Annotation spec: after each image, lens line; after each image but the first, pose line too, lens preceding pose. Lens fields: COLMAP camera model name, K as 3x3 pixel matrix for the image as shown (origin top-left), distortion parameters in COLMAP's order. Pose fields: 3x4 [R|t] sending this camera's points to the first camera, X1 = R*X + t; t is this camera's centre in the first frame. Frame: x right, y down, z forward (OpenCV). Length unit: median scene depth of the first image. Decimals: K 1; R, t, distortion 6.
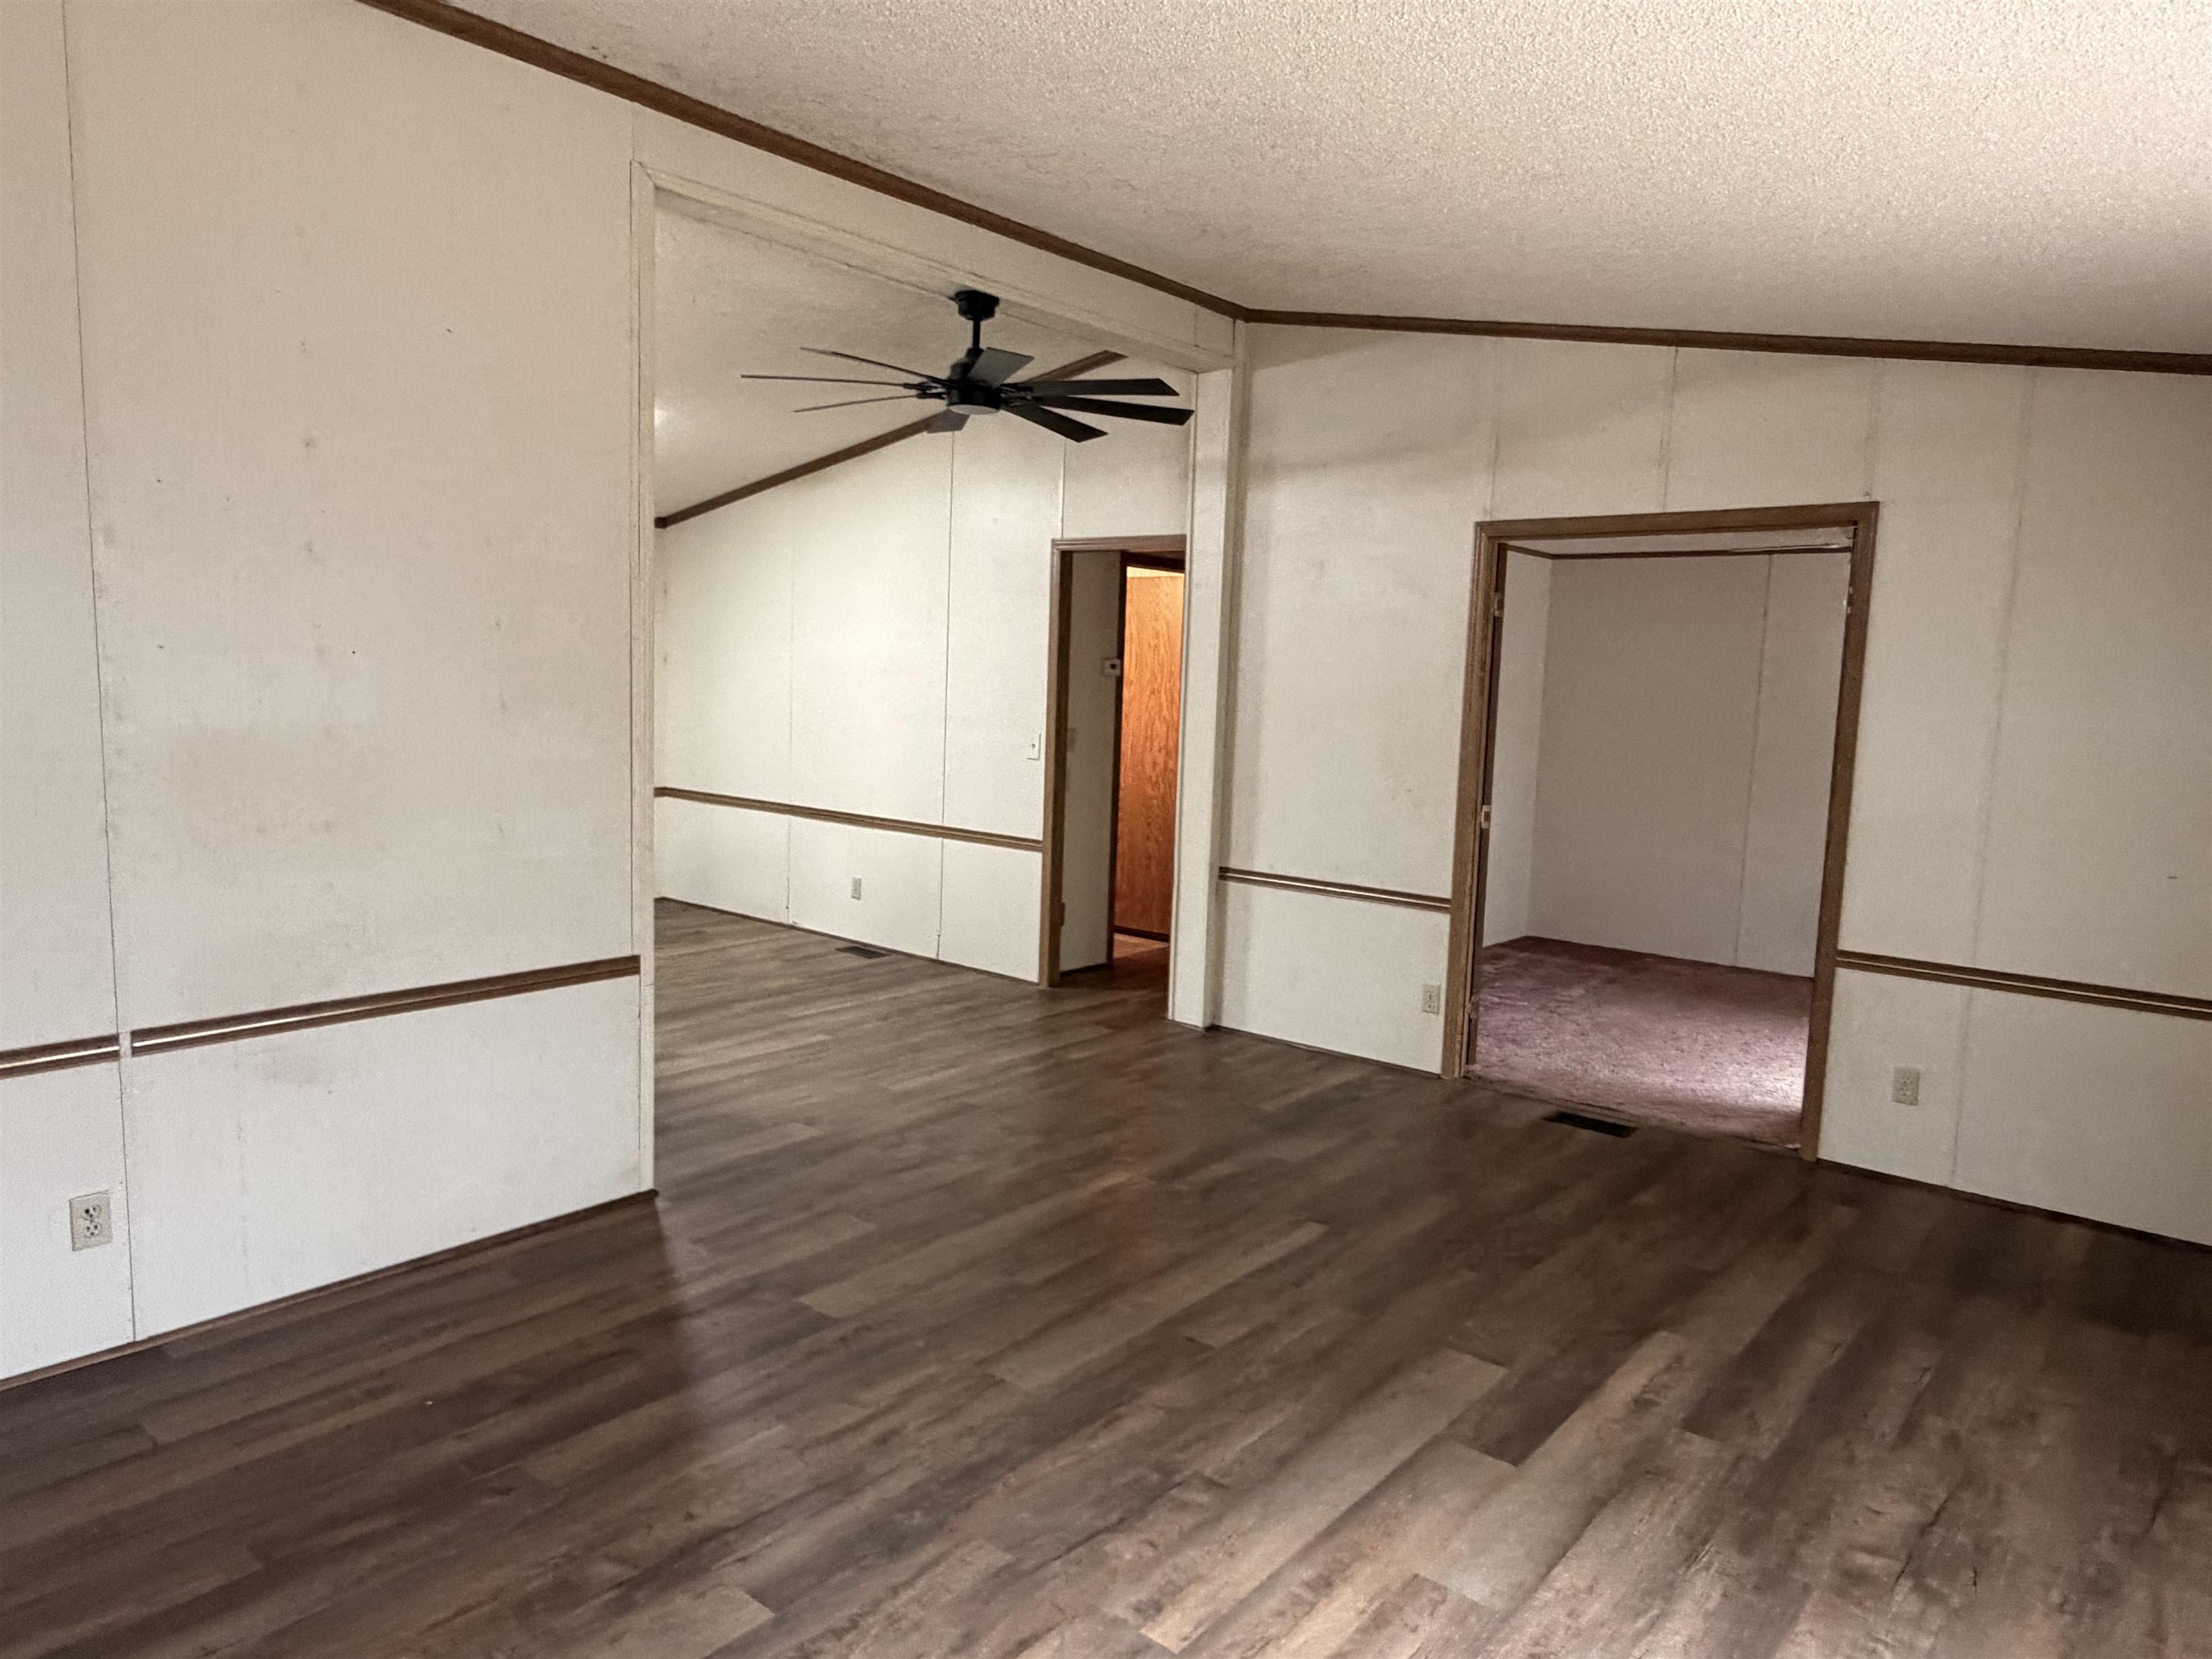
lens RADIAL K [[1415.7, 0, 1101.7], [0, 1415.7, 839.4], [0, 0, 1]] dist [-0.000296, -0.000136]
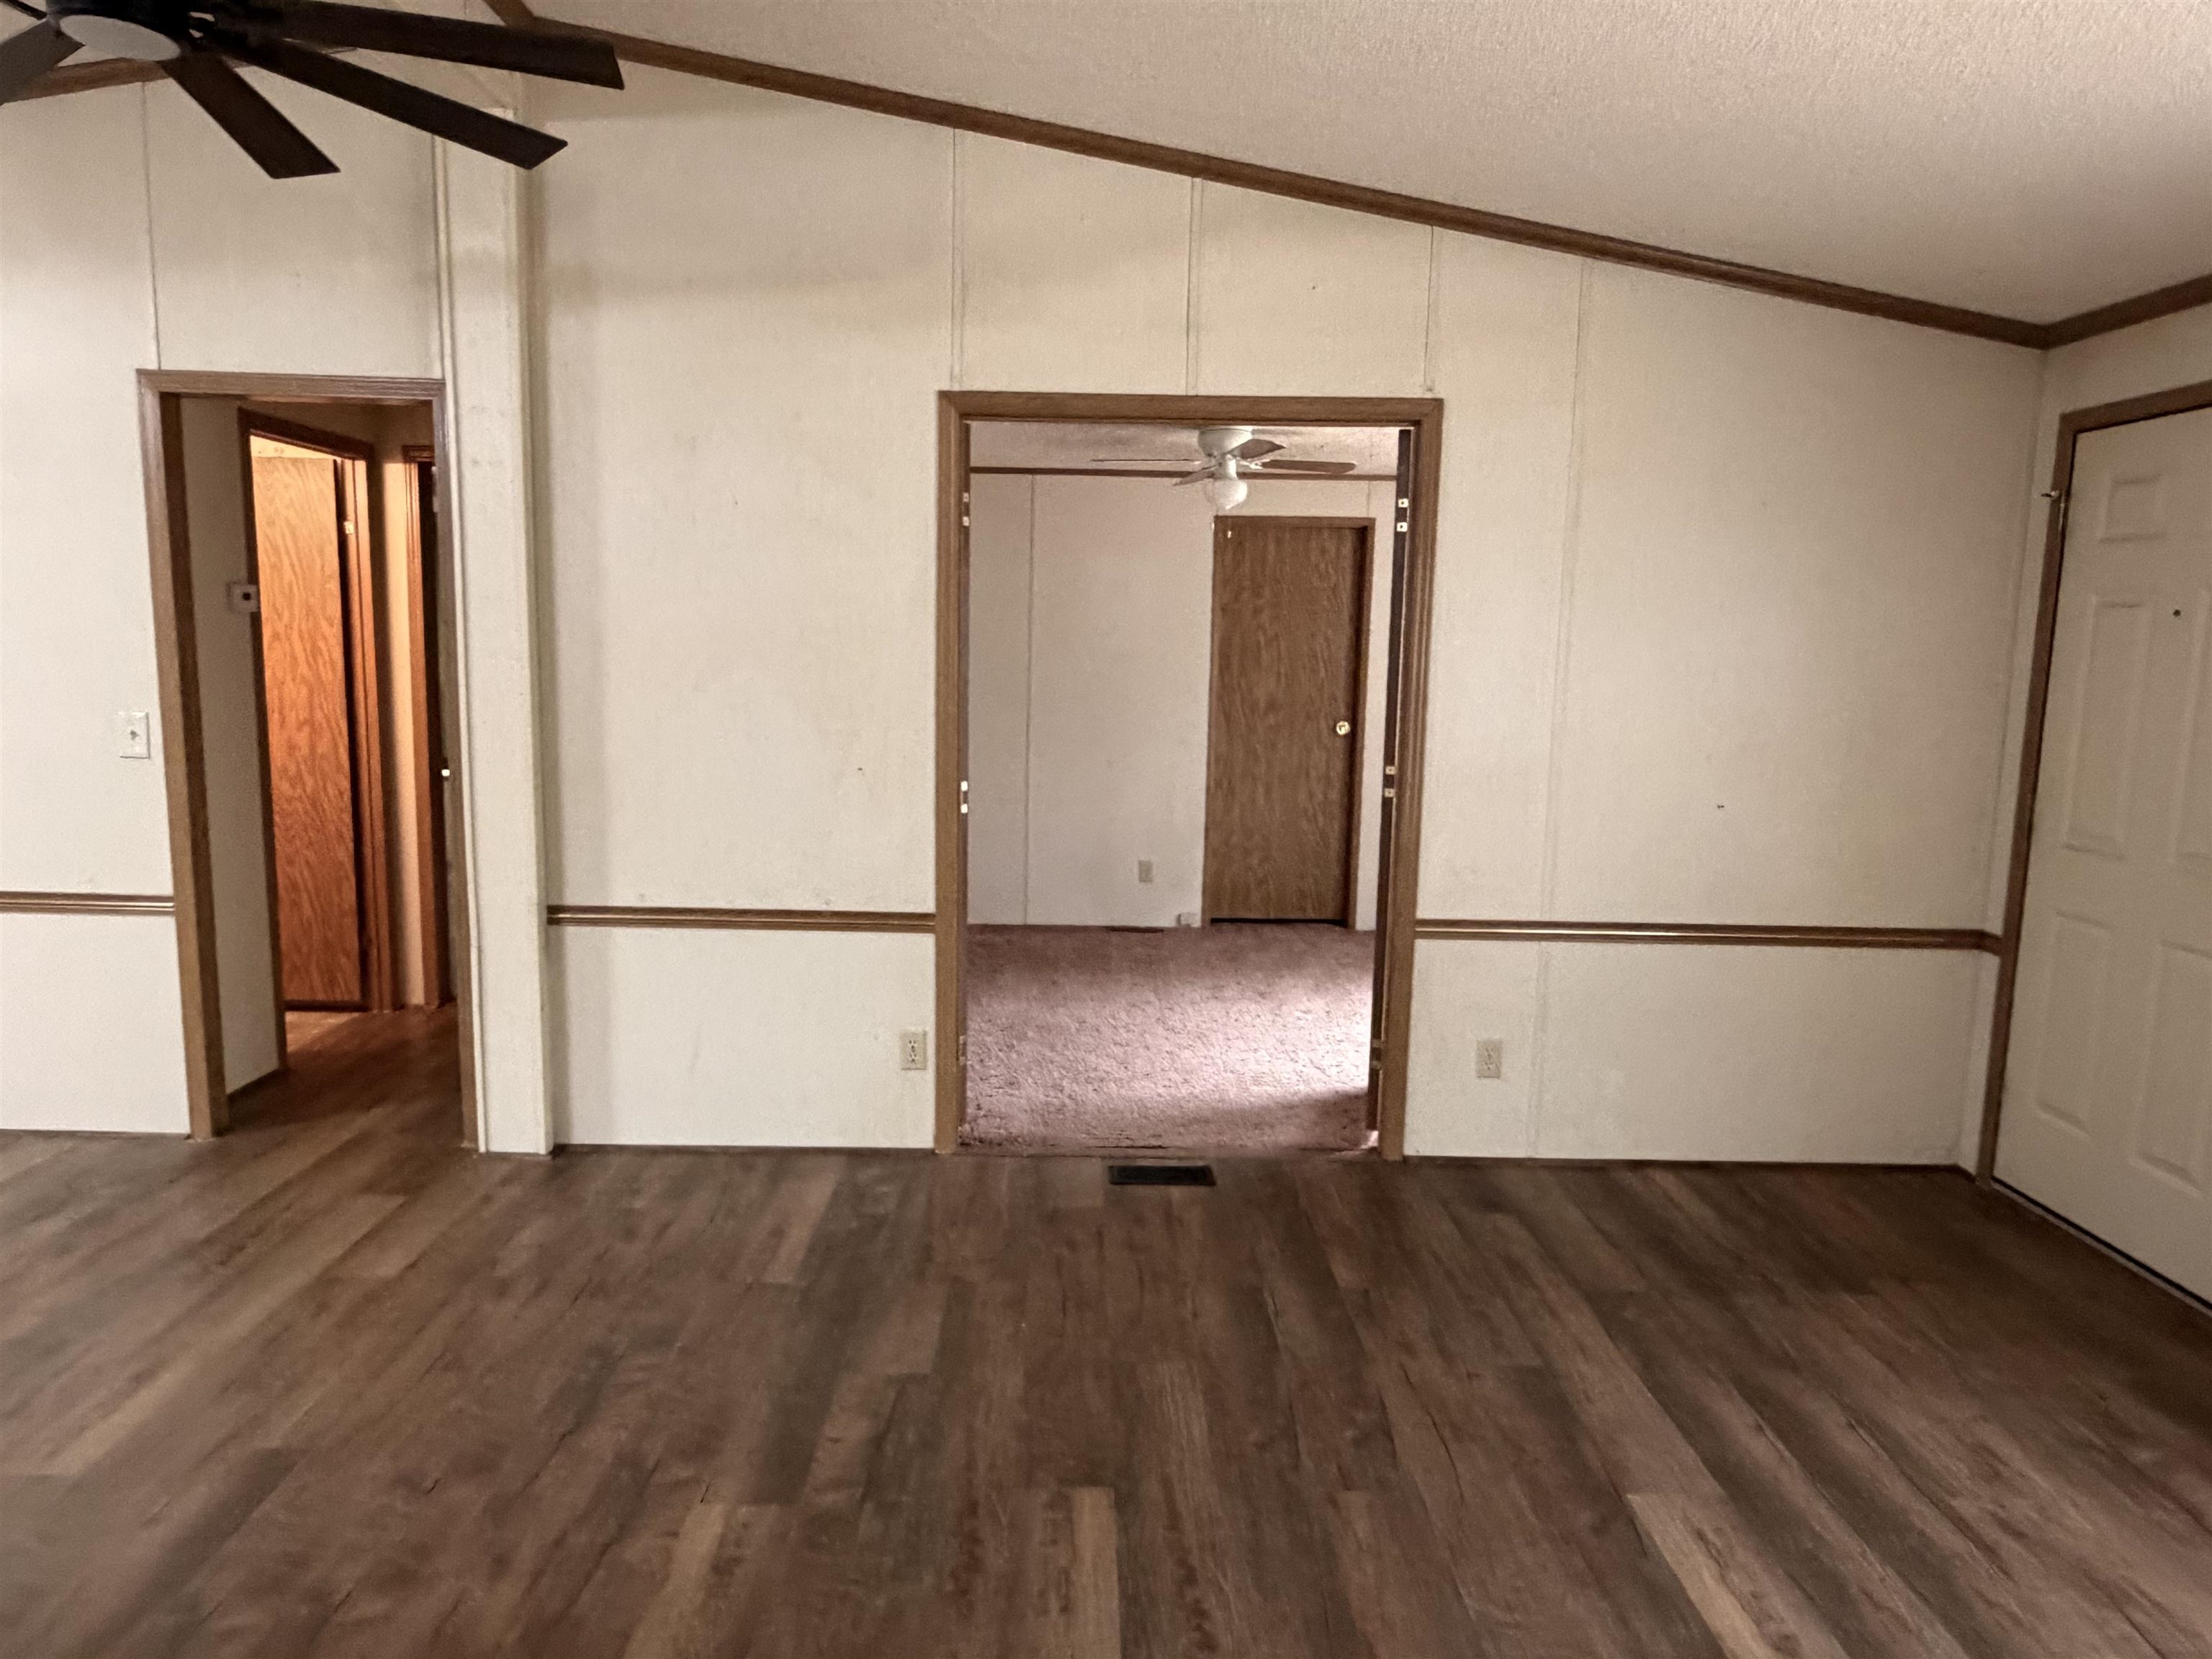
lens RADIAL K [[1415.7, 0, 1091.3], [0, 1415.7, 846.8], [0, 0, 1]] dist [-0.000296, -0.000136]
pose [[0.760987, -0.110601, 0.639270, -0.208019], [0.080390, 0.993843, 0.076249, -0.055025], [-0.643767, -0.006633, 0.765193, 0.513770]]
